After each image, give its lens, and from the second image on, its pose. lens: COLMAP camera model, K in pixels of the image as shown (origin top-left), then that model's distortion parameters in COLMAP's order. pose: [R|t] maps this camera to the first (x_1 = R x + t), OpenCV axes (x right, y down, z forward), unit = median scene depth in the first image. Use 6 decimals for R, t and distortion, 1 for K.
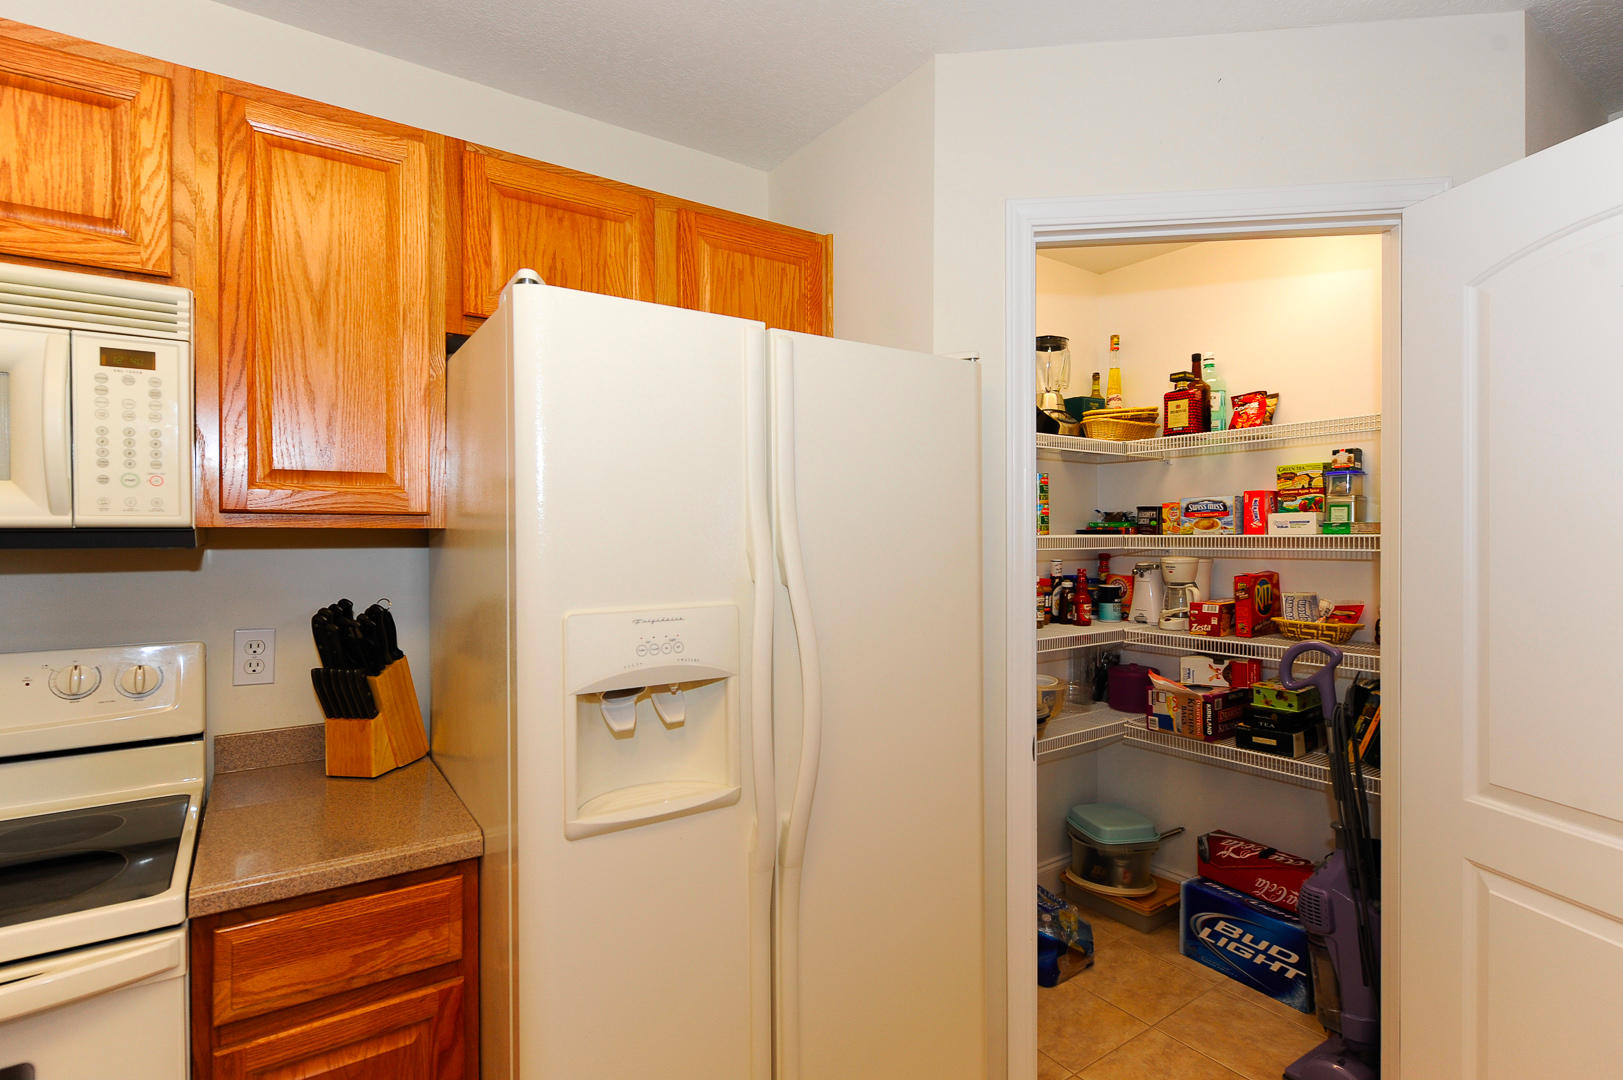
lens RADIAL K [[788.1, 0, 811.5], [0, 788.1, 540.0], [0, 0, 1]] dist [0.002482, 0.000612]
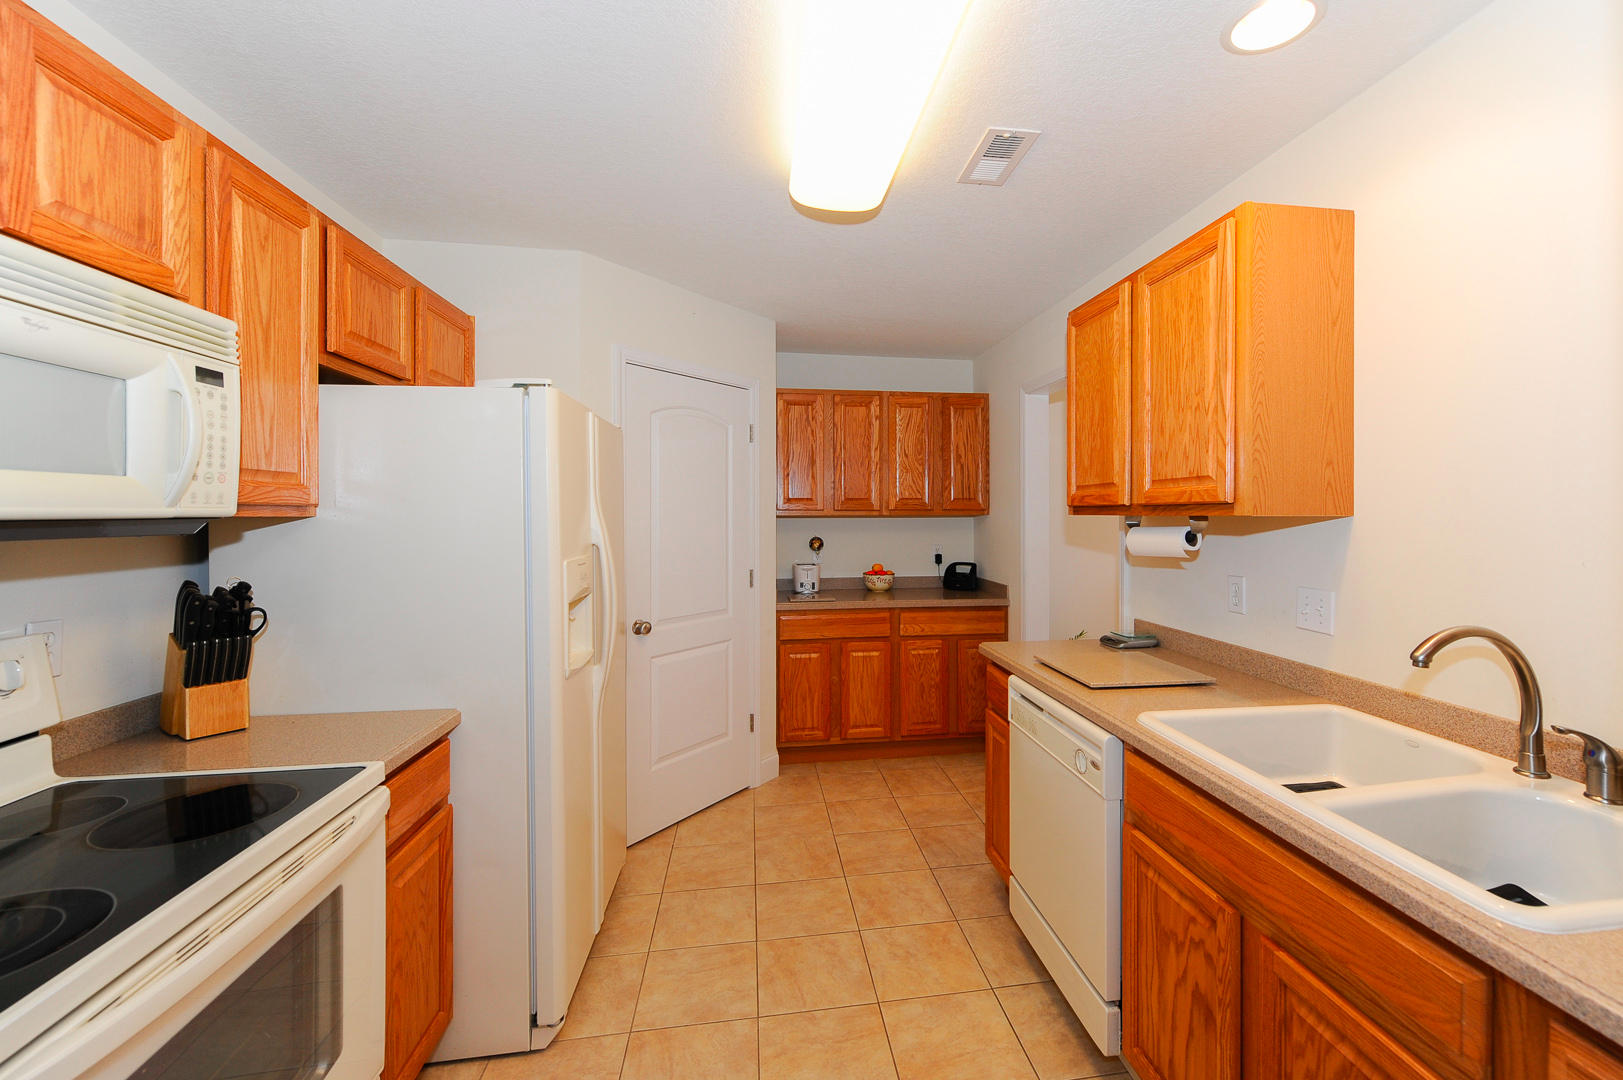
lens RADIAL K [[669.8, 0, 870.7], [0, 669.8, 515.5], [0, 0, 1]] dist [-0.000671, -0.000594]
pose [[0.411000, 0.001084, 0.911635, -0.635129], [0.002331, 0.999995, -0.002240, -0.006584], [-0.911632, 0.003046, 0.410995, -0.152572]]
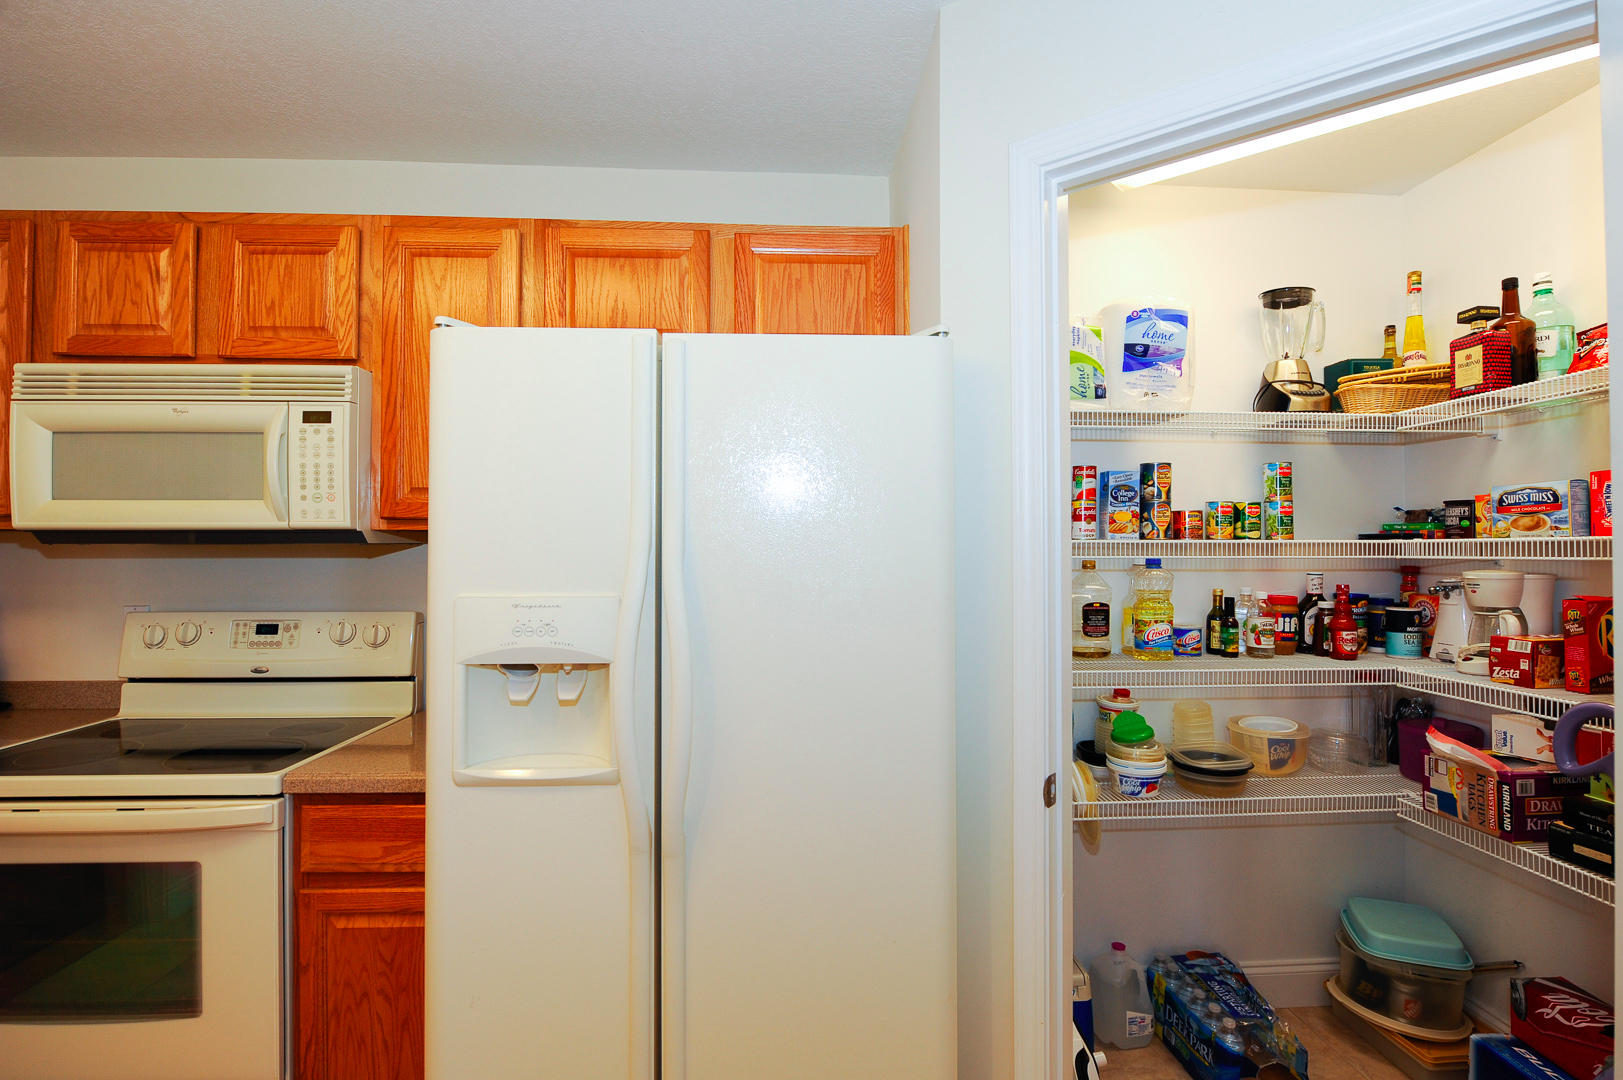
lens RADIAL K [[752.7, 0, 811.5], [0, 752.7, 540.0], [0, 0, 1]] dist [-0.004070, -0.004693]
pose [[0.853833, -0.002729, -0.520539, 0.314183], [-0.006822, 0.999842, -0.016431, 0.009907], [0.520502, 0.017580, 0.853680, 0.126357]]
